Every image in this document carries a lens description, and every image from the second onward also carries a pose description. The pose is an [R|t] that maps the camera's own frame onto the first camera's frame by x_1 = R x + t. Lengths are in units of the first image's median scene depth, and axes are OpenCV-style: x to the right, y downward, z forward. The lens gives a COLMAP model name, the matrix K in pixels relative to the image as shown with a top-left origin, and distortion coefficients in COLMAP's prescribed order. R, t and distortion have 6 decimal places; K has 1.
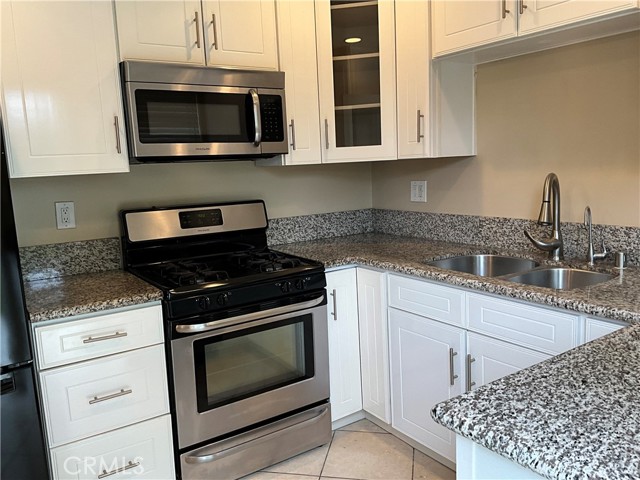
lens RADIAL K [[532.3, 0, 318.7], [0, 532.3, 240.8], [0, 0, 1]] dist [0.069196, -0.091860]
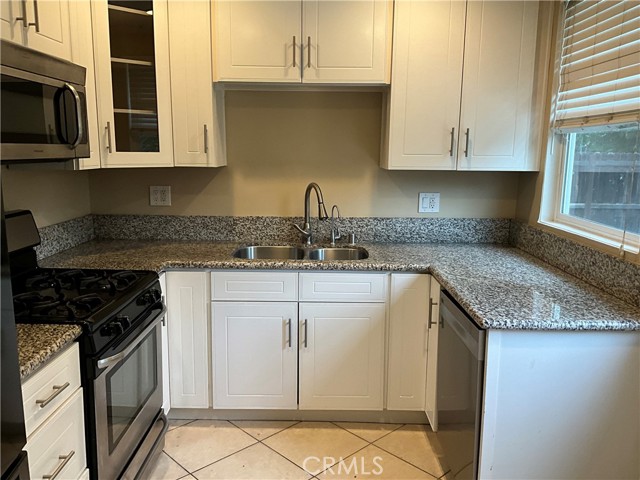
lens RADIAL K [[532.3, 0, 317.9], [0, 532.3, 240.2], [0, 0, 1]] dist [0.069196, -0.091860]
pose [[0.564234, -0.088619, 0.820845, -0.578978], [0.085608, 0.995143, 0.048591, -0.033875], [-0.821165, 0.042854, 0.569080, 0.162855]]
